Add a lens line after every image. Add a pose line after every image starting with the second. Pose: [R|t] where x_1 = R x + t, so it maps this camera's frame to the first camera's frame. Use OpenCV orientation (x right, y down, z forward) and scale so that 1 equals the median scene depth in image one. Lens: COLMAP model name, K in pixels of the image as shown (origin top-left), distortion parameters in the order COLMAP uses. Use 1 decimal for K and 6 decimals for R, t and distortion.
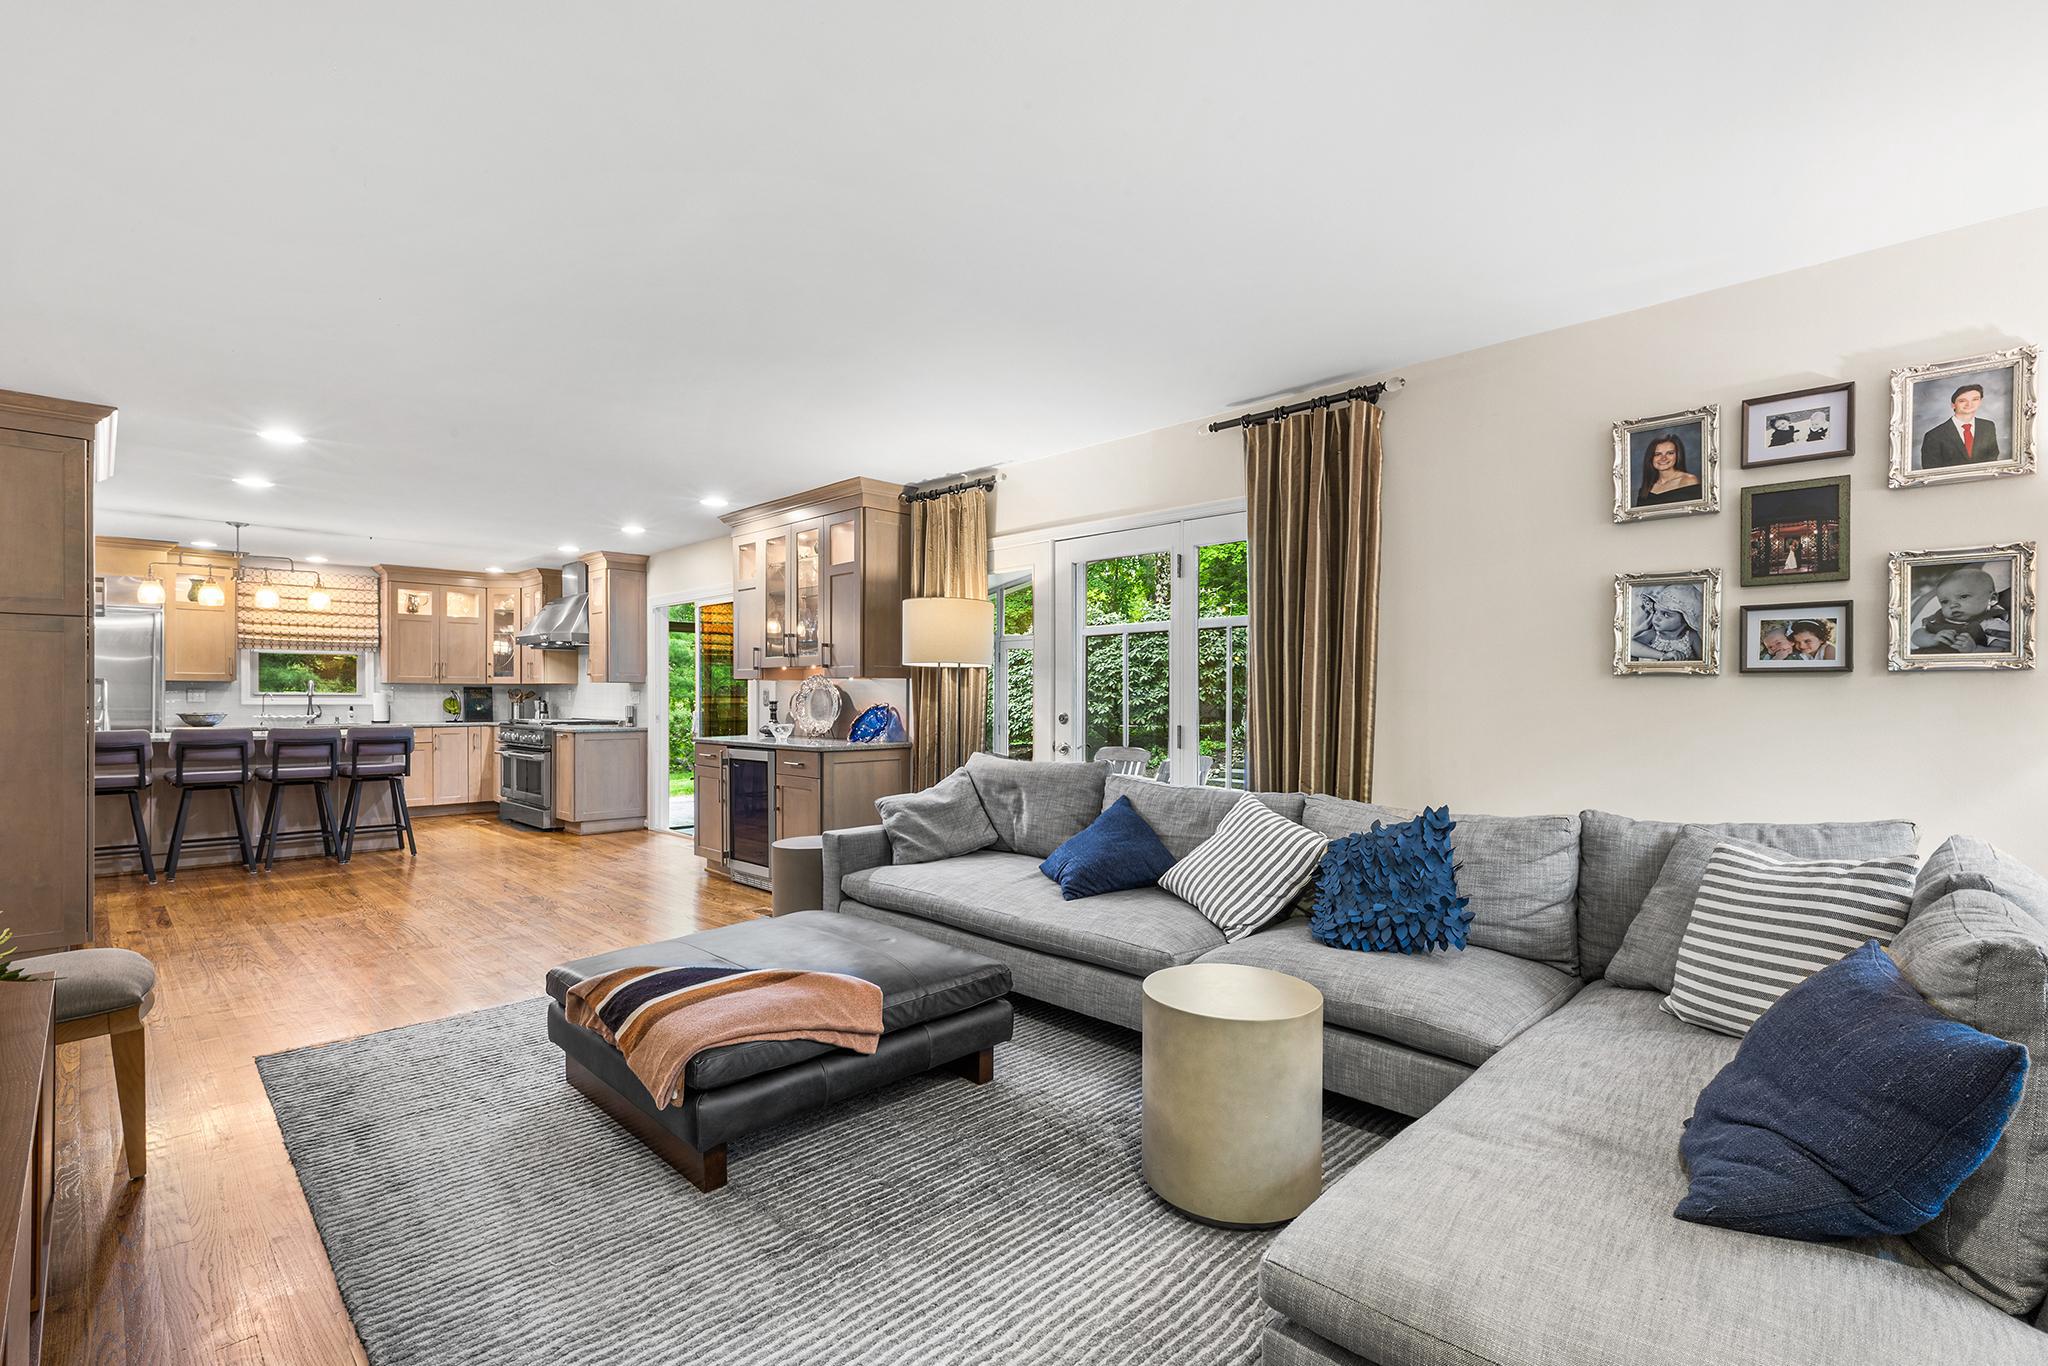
lens RADIAL K [[925.2, 0, 1017.0], [0, 925.2, 700.2], [0, 0, 1]] dist [0.000869, -0.000253]
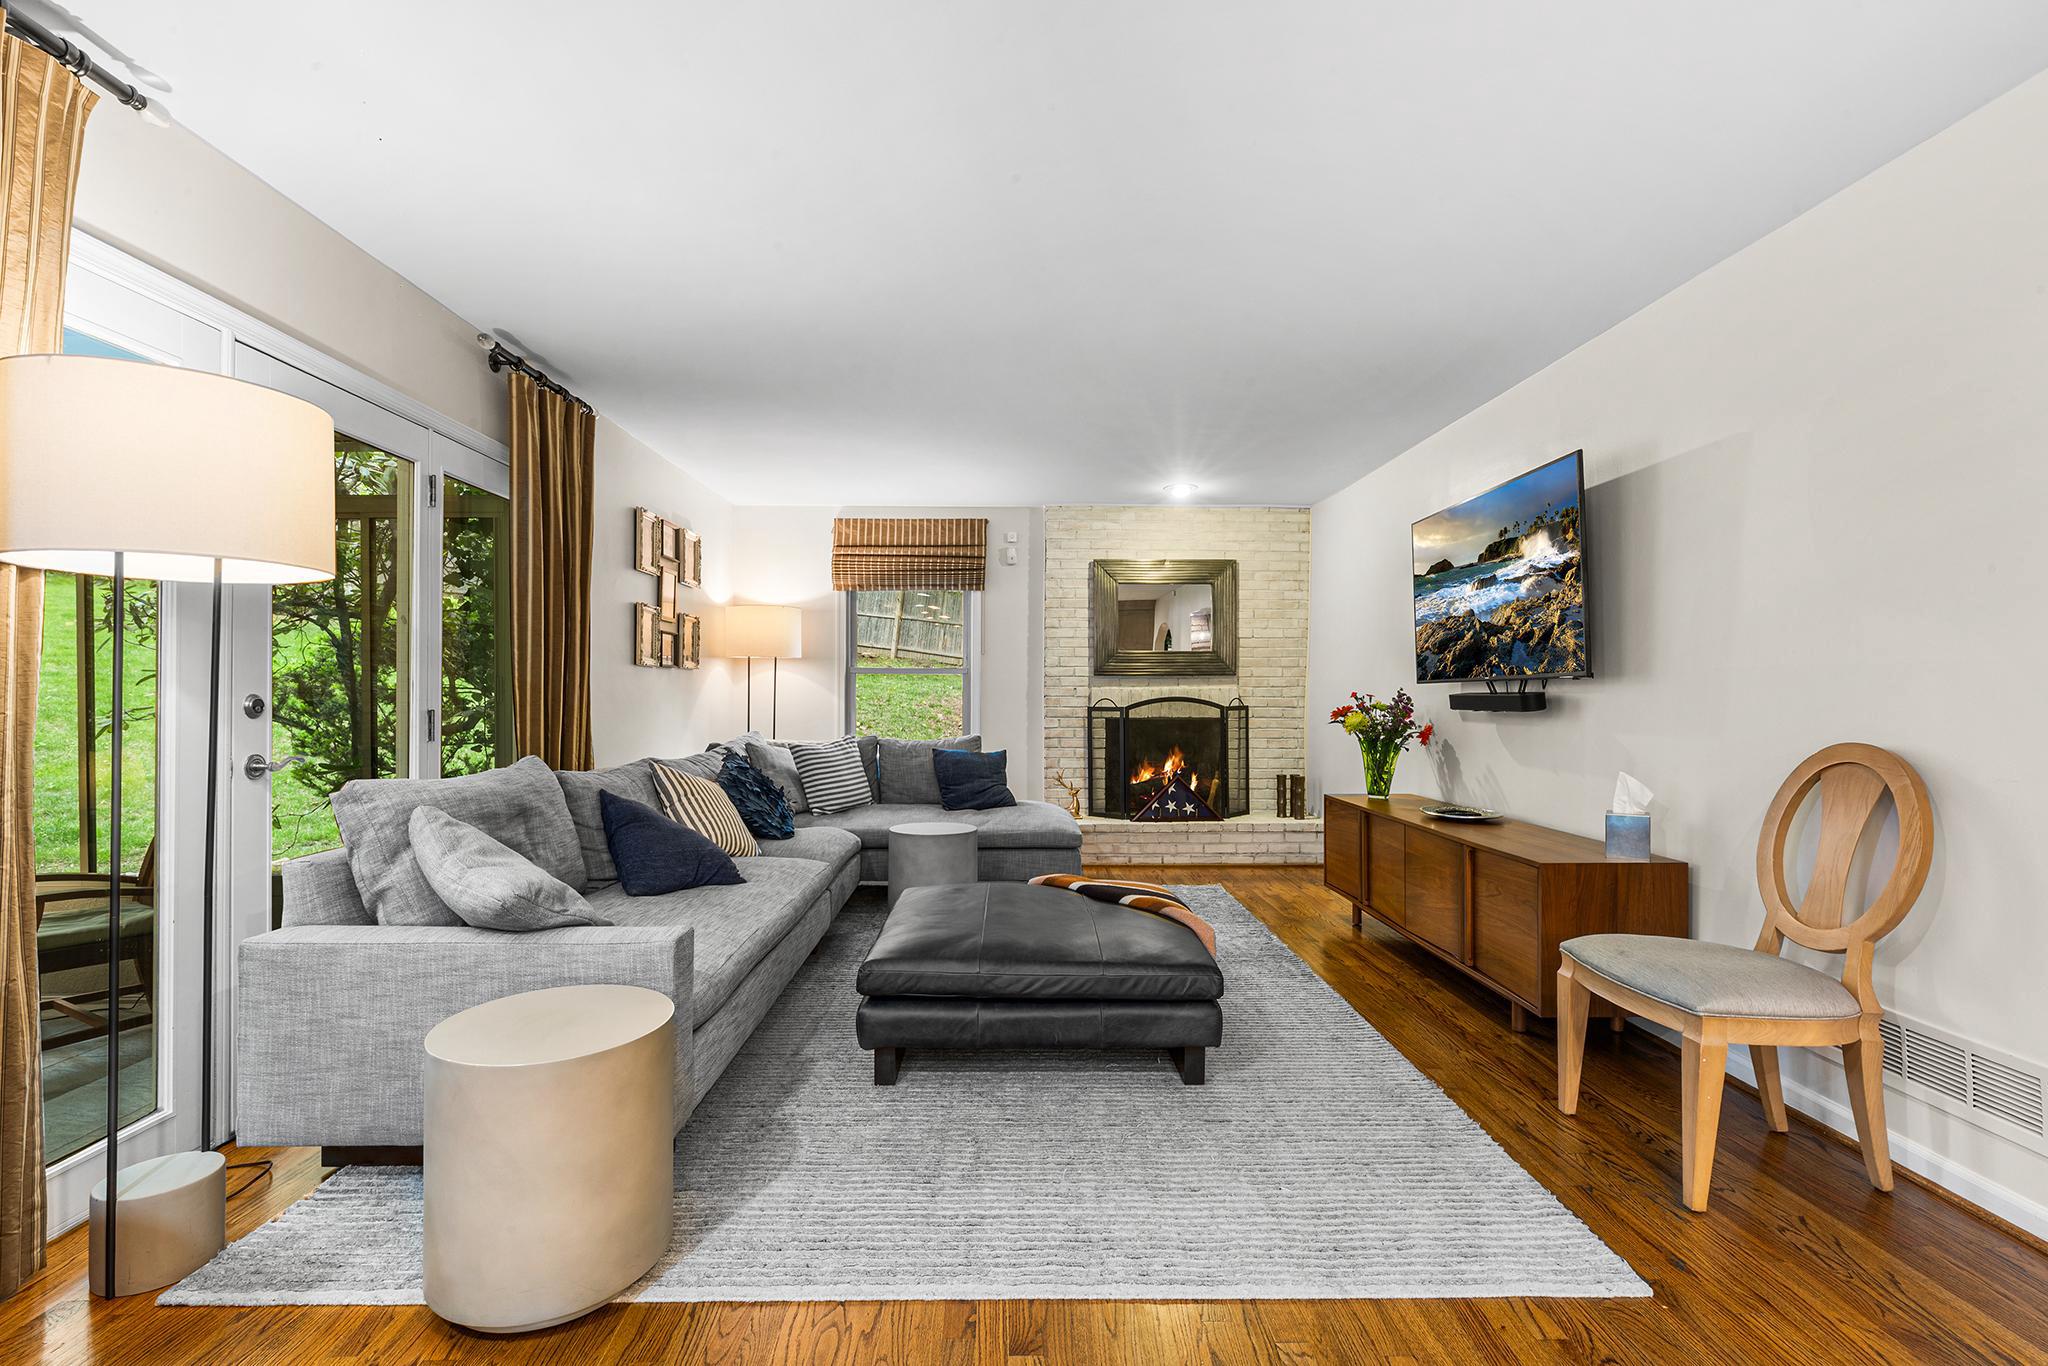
lens RADIAL K [[934.6, 0, 1030.9], [0, 934.6, 697.2], [0, 0, 1]] dist [0.000802, -0.000218]
pose [[-0.726681, -0.006367, 0.686945, -0.341879], [-0.002103, 0.999973, 0.007044, 0.005611], [-0.686972, 0.003674, -0.726675, 0.613444]]
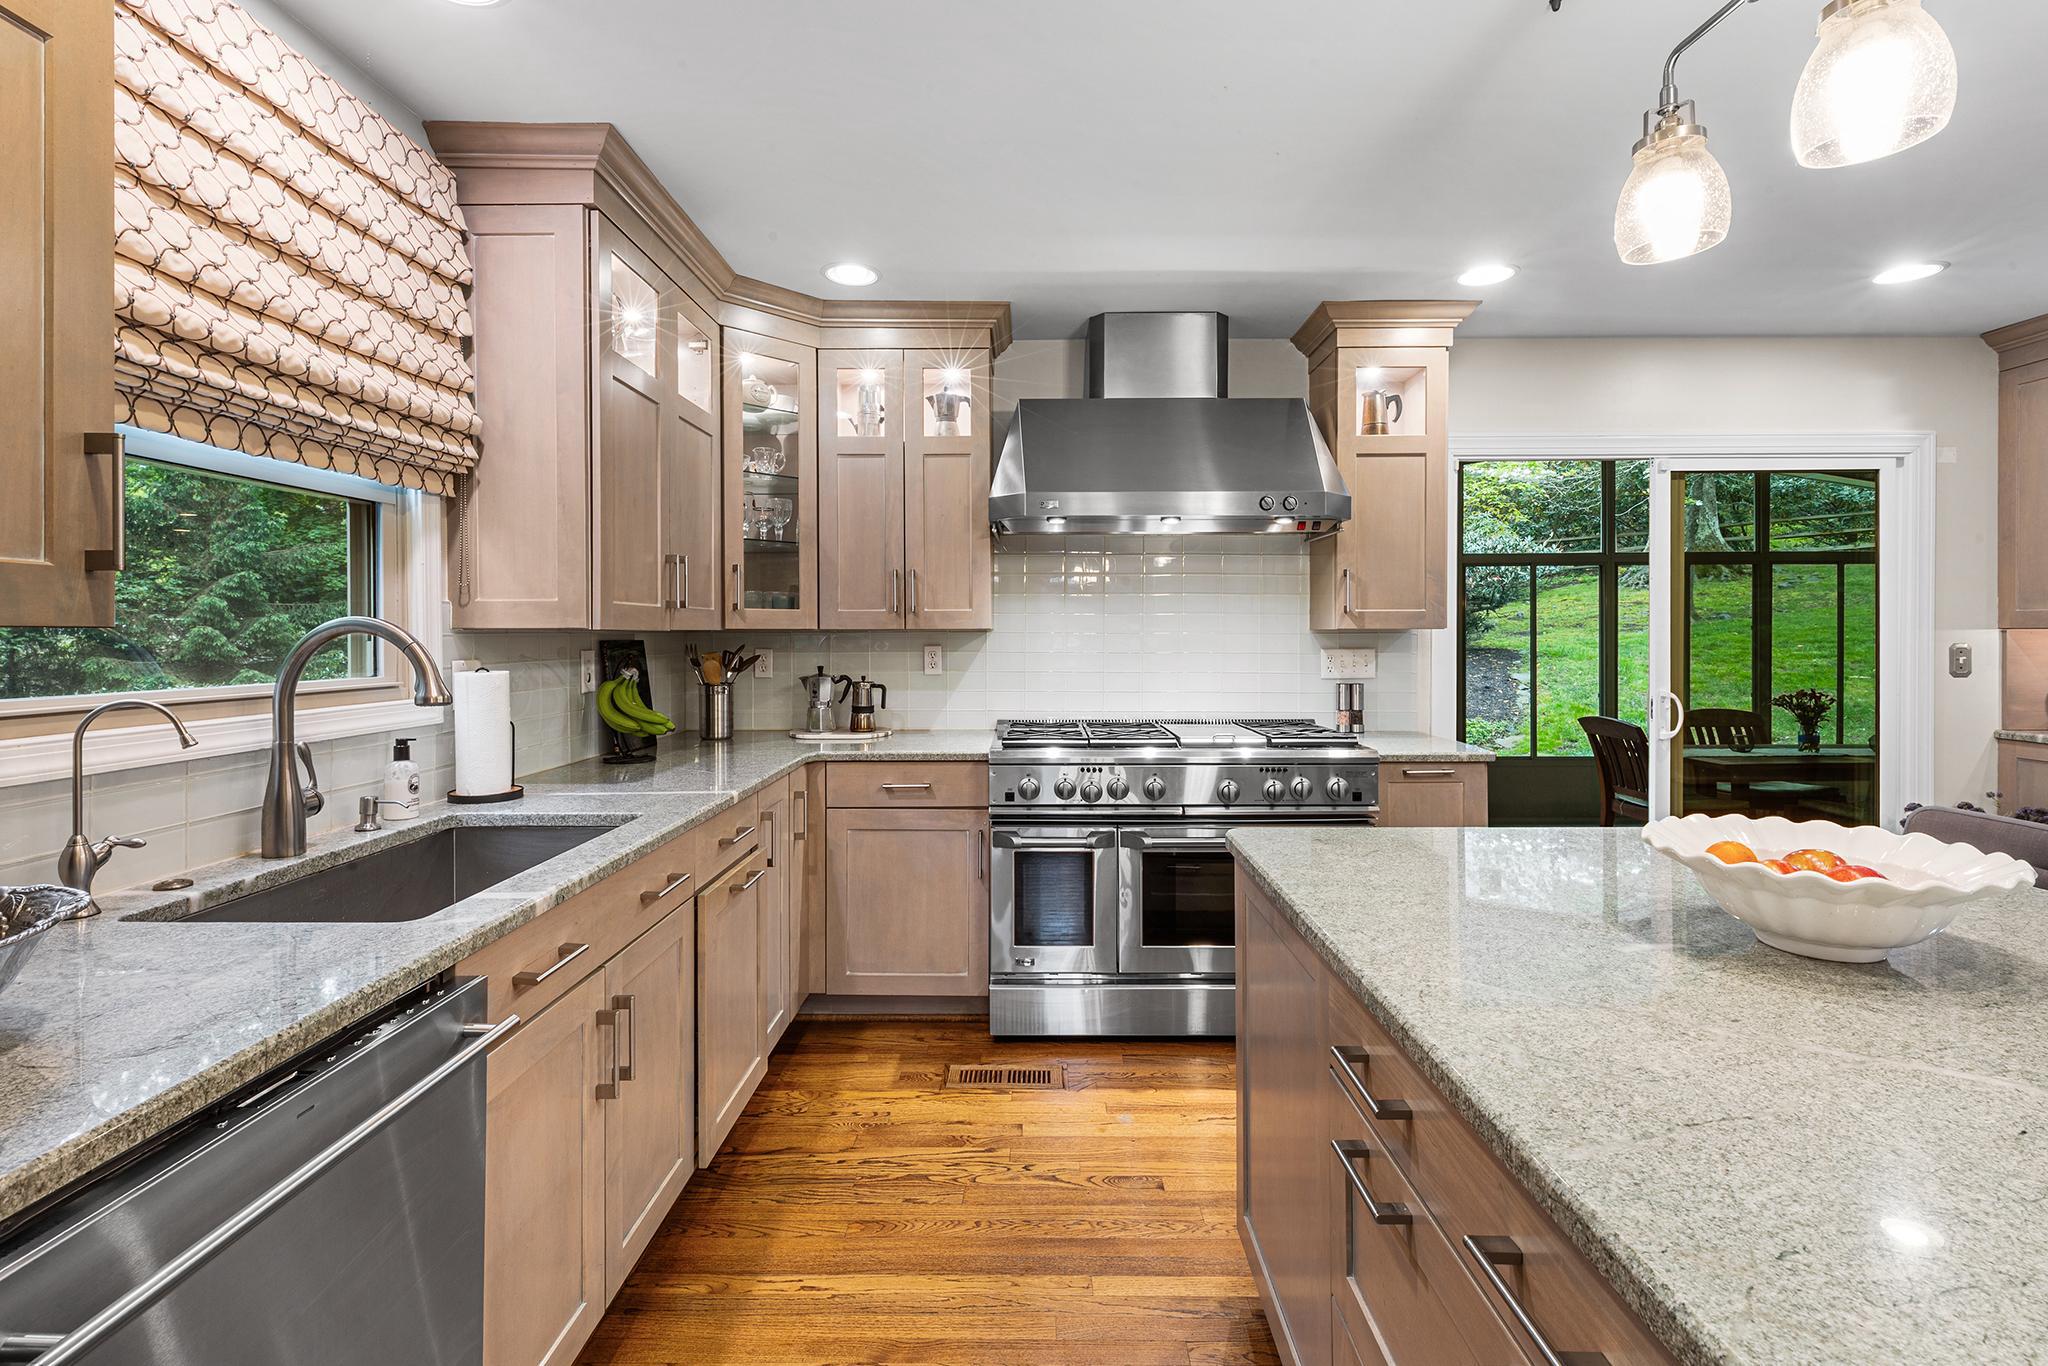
lens RADIAL K [[941.4, 0, 1024.8], [0, 941.4, 640.0], [0, 0, 1]] dist [0.000736, 0.000047]
pose [[0.710348, -0.008888, 0.703794, -0.840950], [0.007655, 0.999959, 0.004902, -0.017524], [-0.703809, 0.001905, 0.710387, 0.811278]]
